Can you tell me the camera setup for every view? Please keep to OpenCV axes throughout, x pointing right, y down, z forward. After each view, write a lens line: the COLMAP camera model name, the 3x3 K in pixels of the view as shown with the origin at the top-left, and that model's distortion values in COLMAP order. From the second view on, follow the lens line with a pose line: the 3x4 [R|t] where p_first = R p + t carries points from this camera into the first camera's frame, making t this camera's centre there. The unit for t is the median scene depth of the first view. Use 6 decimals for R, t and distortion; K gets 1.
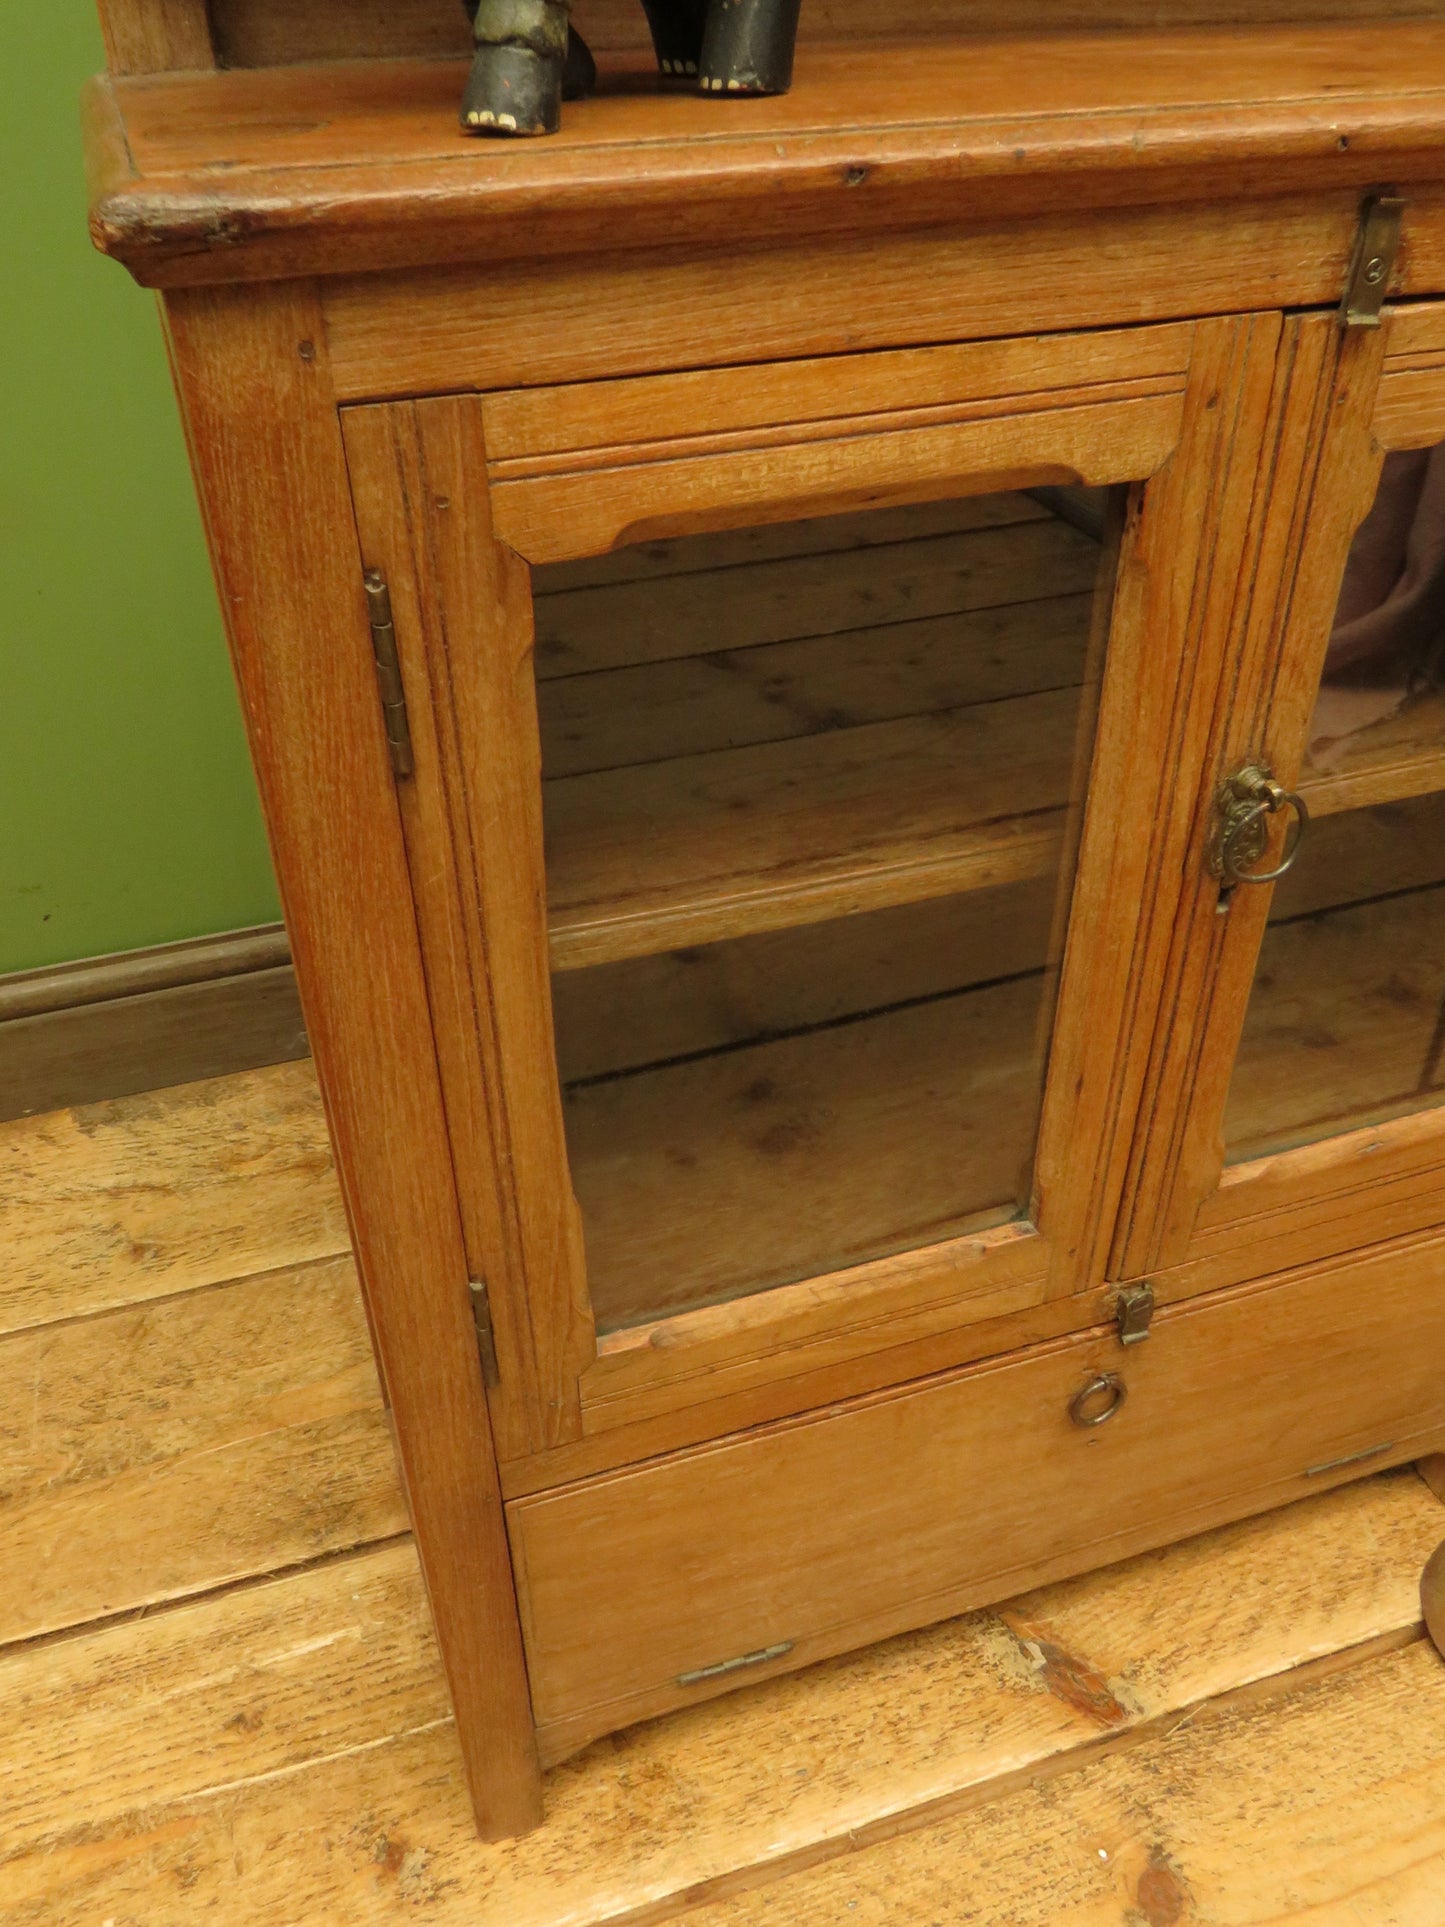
lens RADIAL K [[1544.5, 0, 713.7], [0, 1544.5, 955.7], [0, 0, 1]] dist [-0.031896, 0.016641]
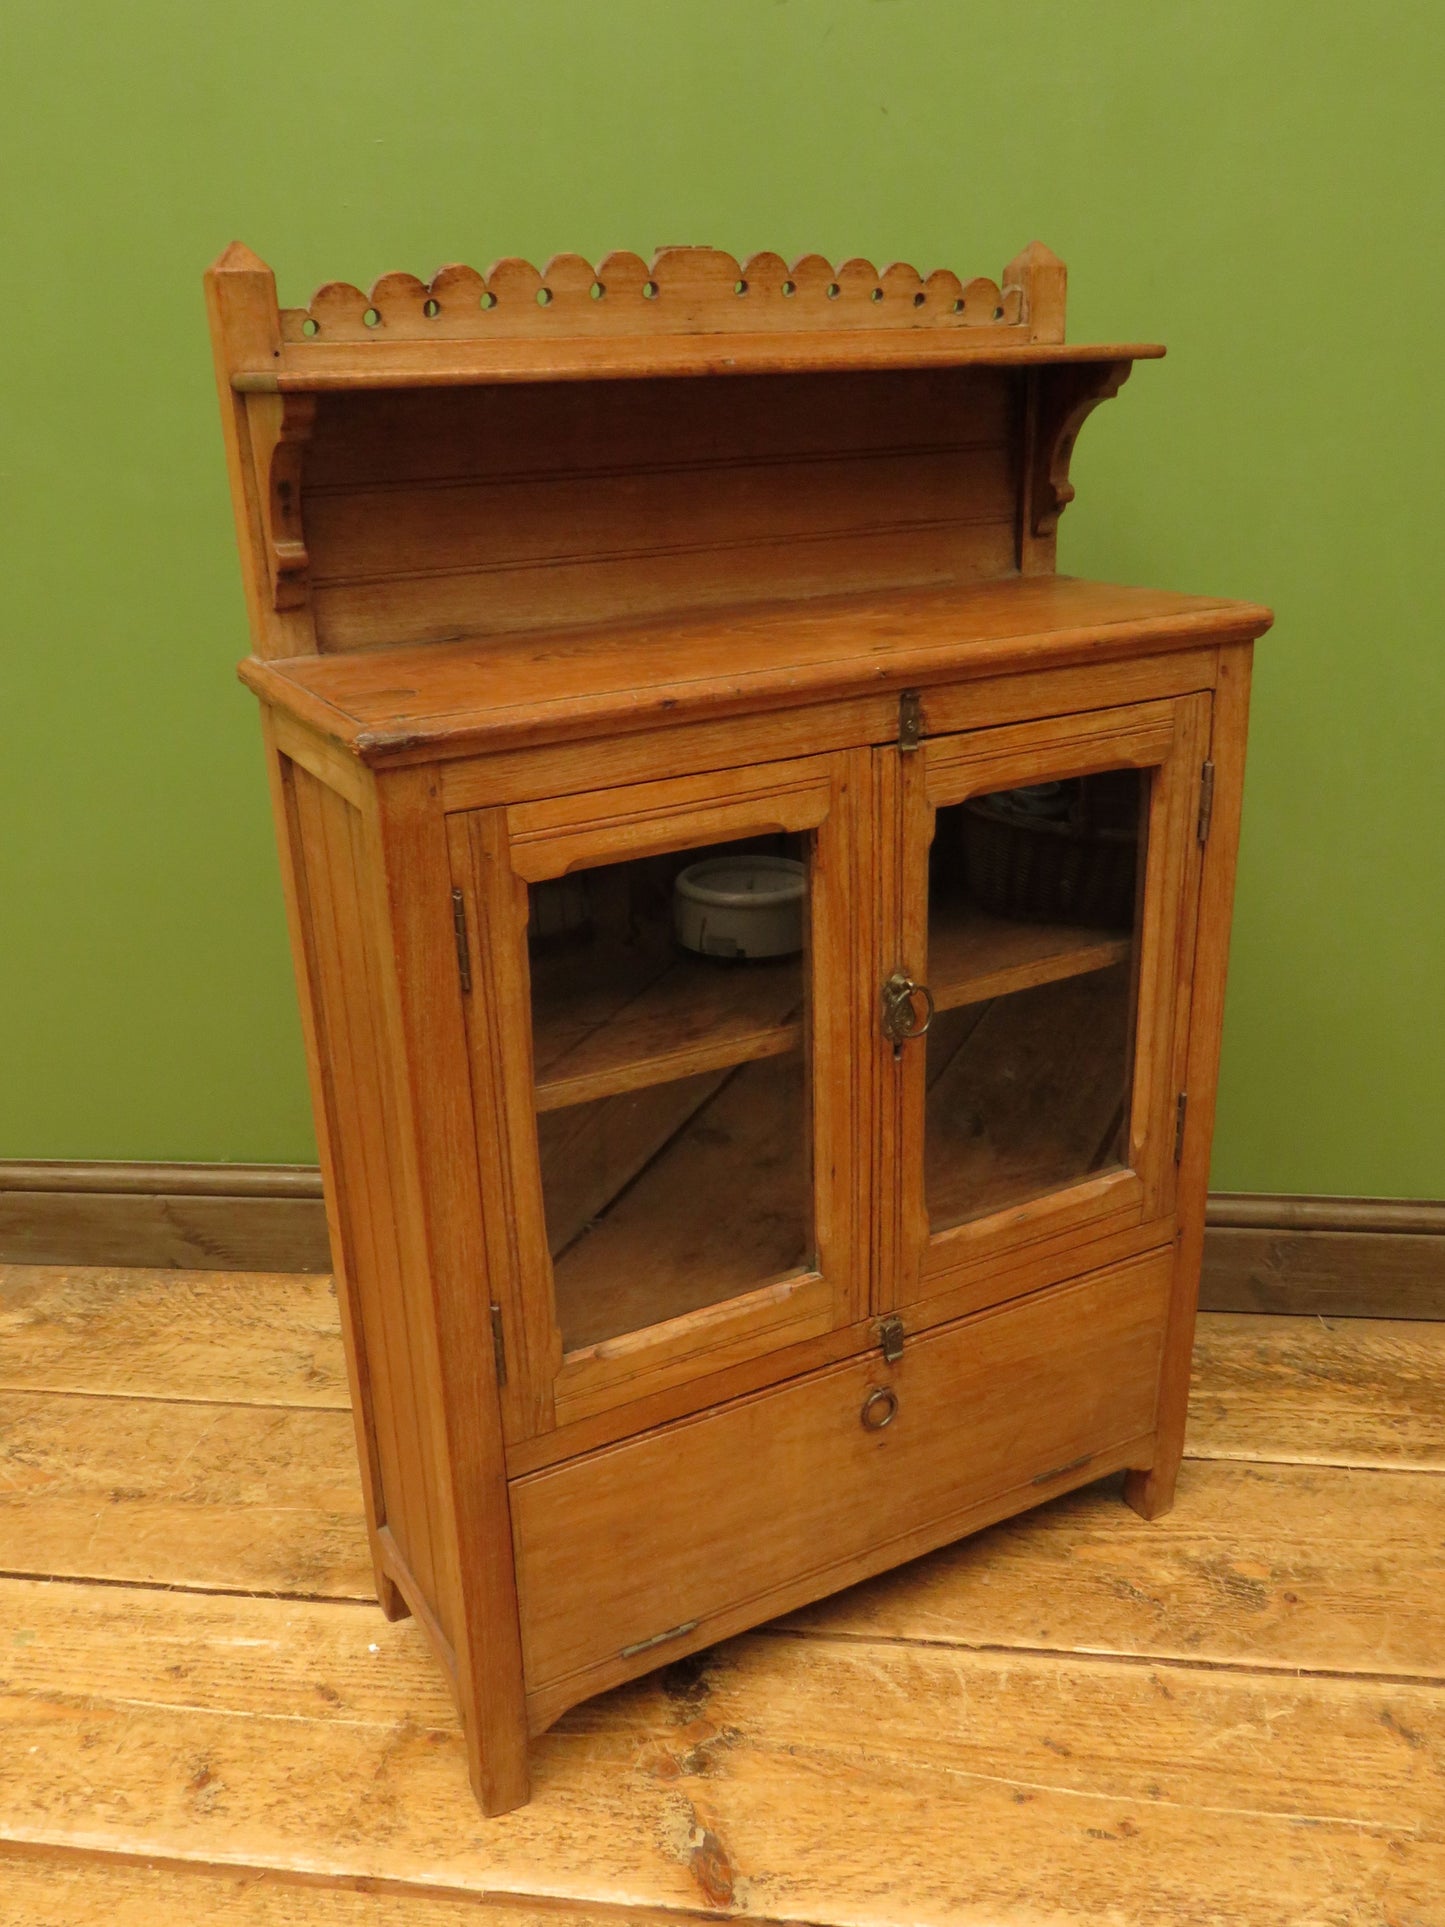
lens RADIAL K [[1589.7, 0, 723.1], [0, 1589.7, 953.6], [0, 0, 1]] dist [-0.021653, 0.003498]
pose [[0.985201, -0.074148, 0.154537, -0.166583], [0.110836, 0.963323, -0.244387, 0.328769], [-0.130748, 0.257899, 0.957284, -0.892476]]
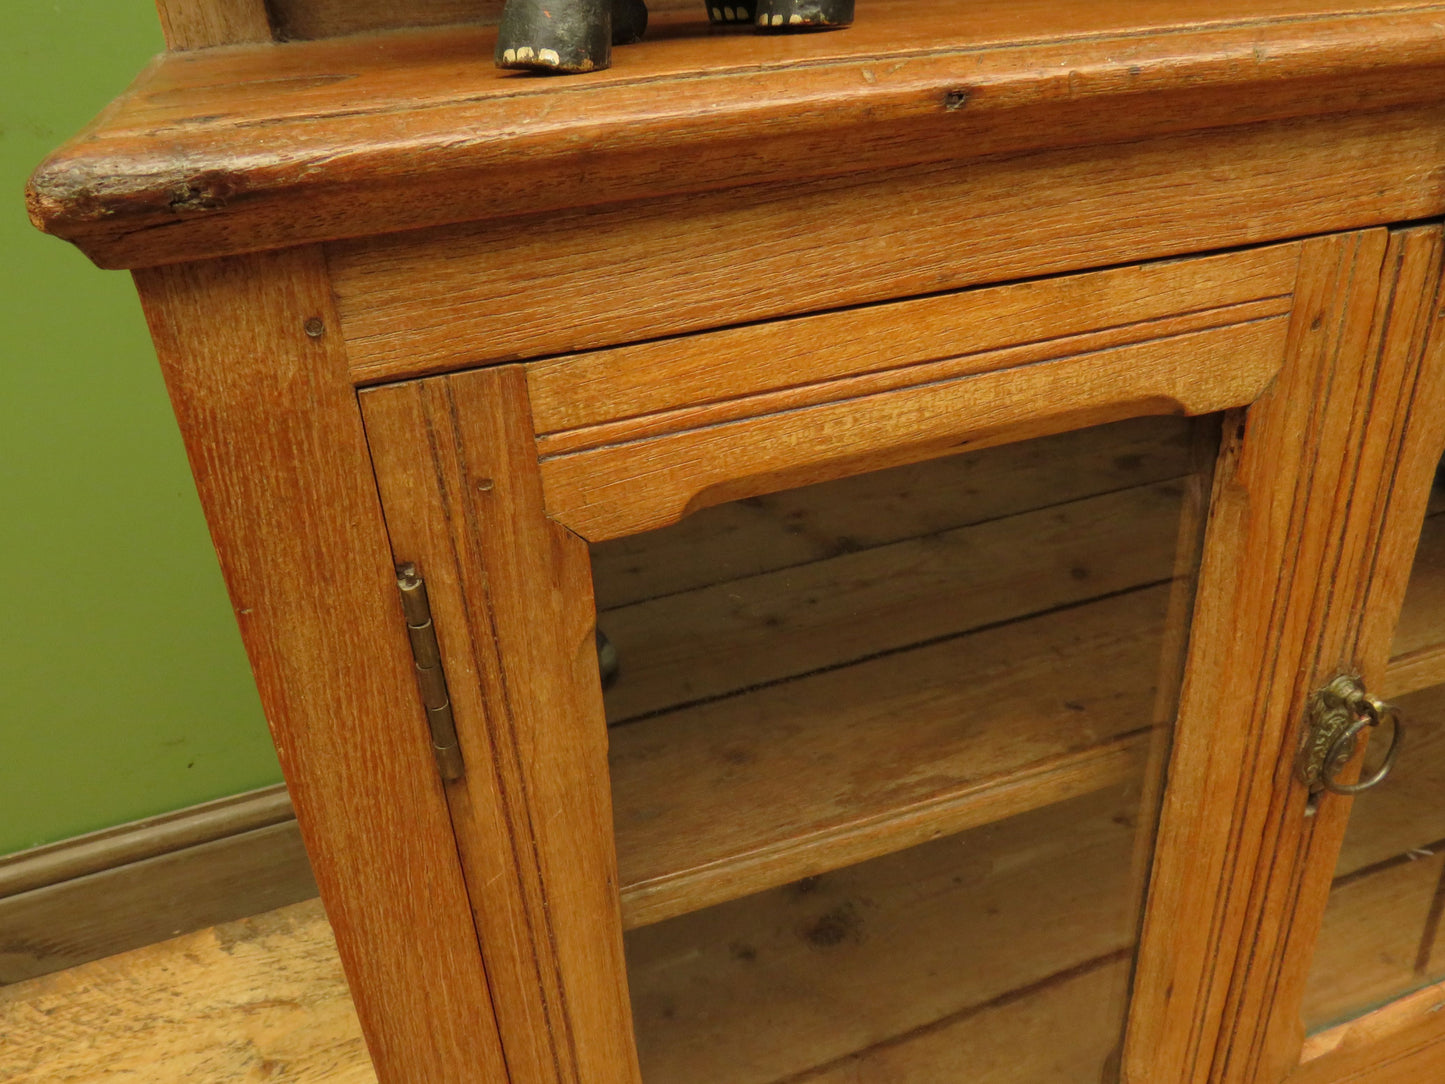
lens RADIAL K [[1158.2, 0, 727.6], [0, 1158.2, 556.5], [0, 0, 1]] dist [-0.031896, 0.016641]
pose [[0.999098, -0.040915, -0.011330, -0.028655], [0.039247, 0.991874, -0.121016, -0.138734], [0.016190, 0.120462, 0.992586, 0.295721]]
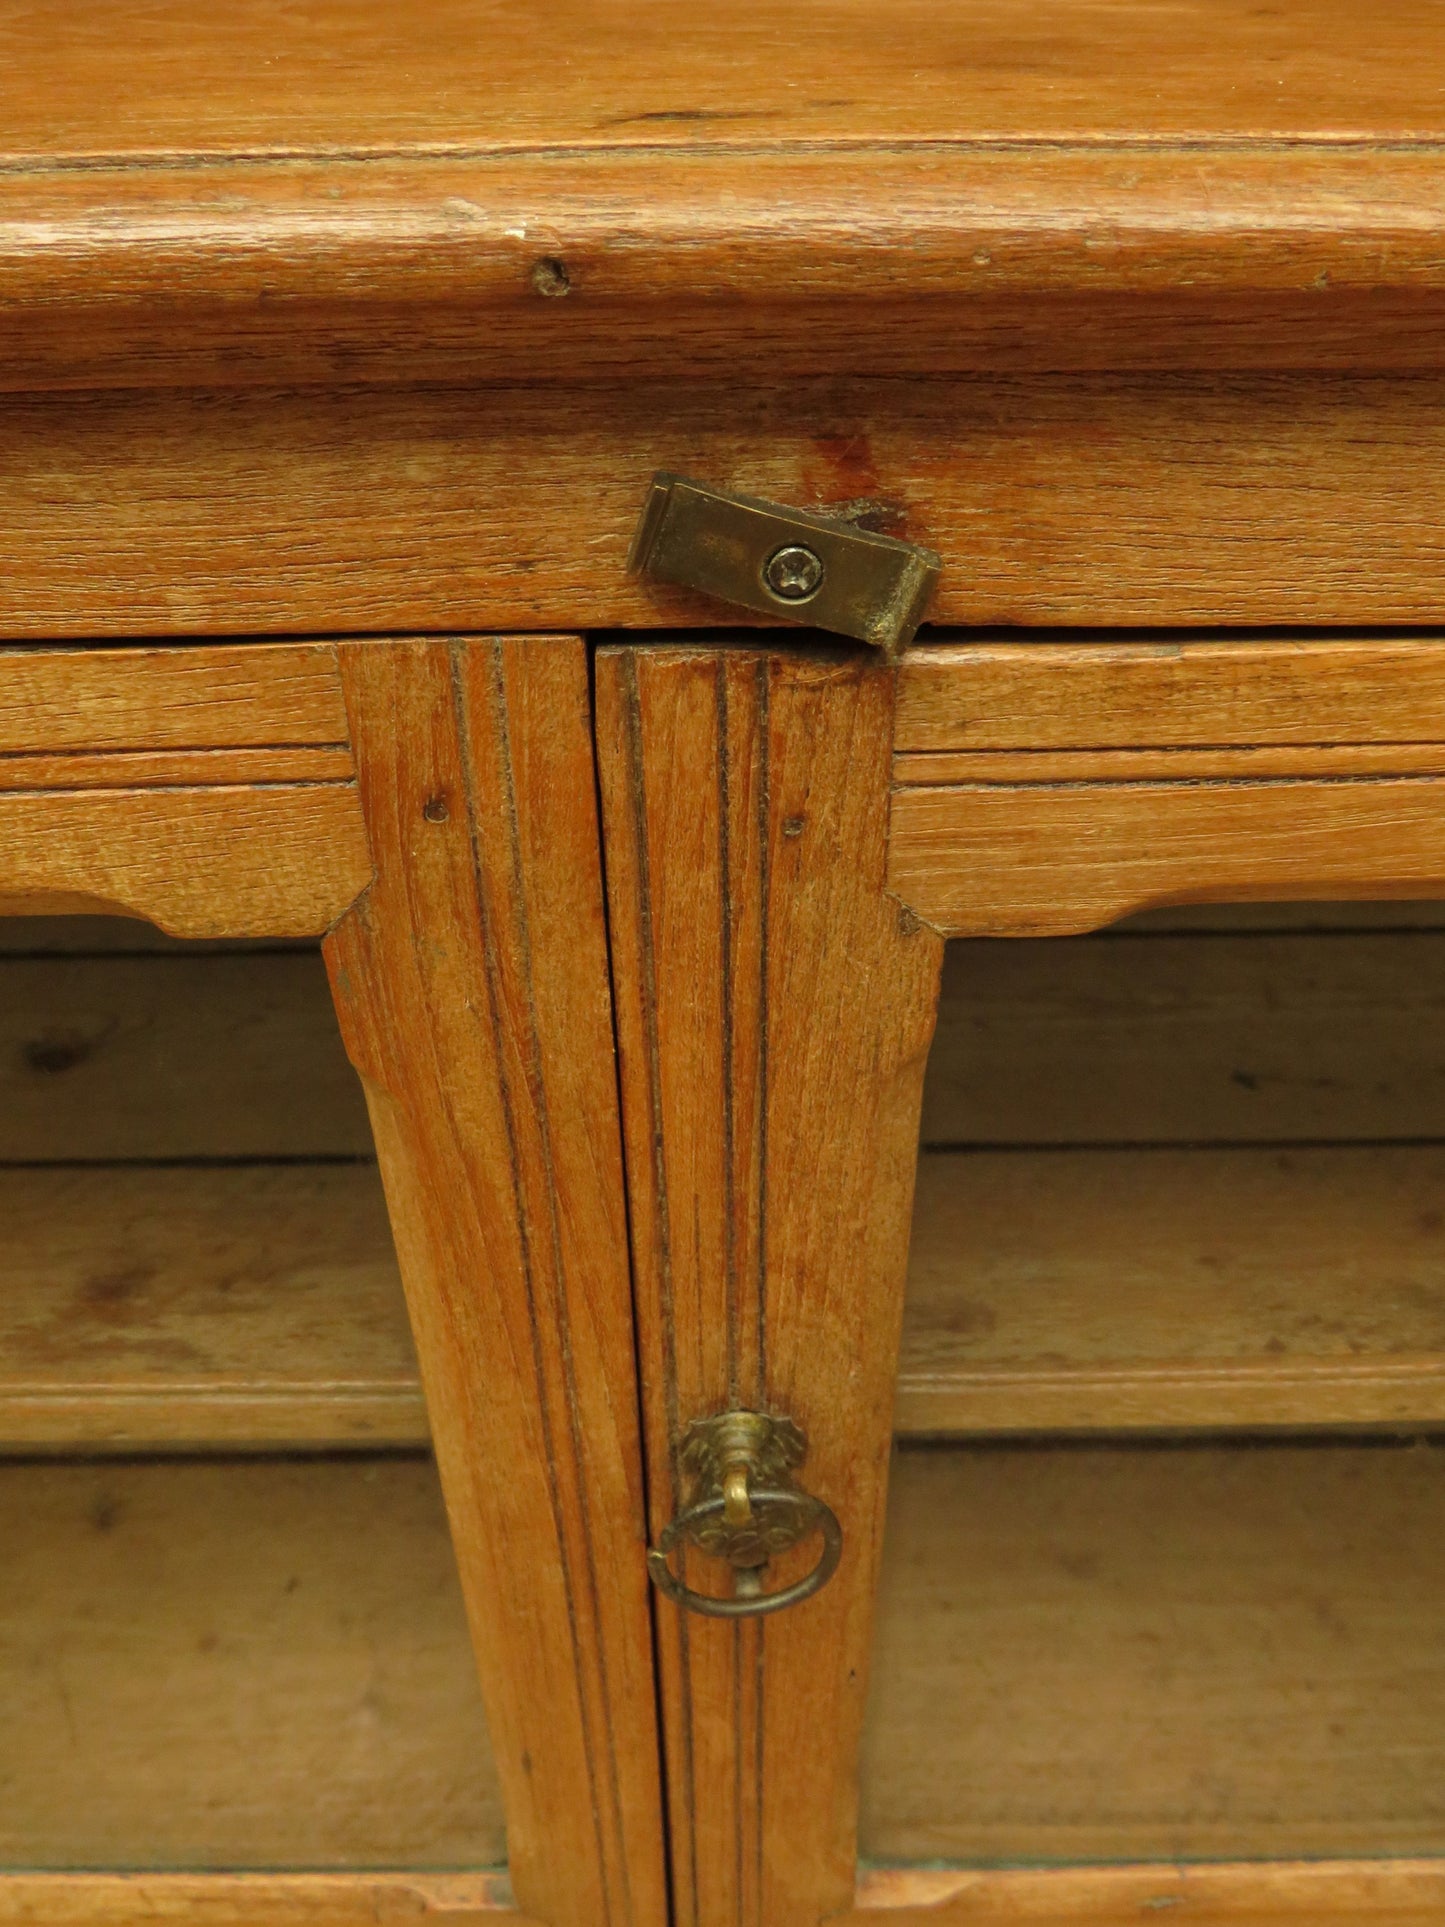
lens RADIAL K [[1589.7, 0, 712.5], [0, 1589.7, 964.3], [0, 0, 1]] dist [-0.021653, 0.003498]
pose [[0.946451, 0.199606, -0.253749, 0.492689], [-0.188648, 0.979752, 0.067068, -0.337671], [0.261998, -0.015607, 0.964942, 0.534004]]
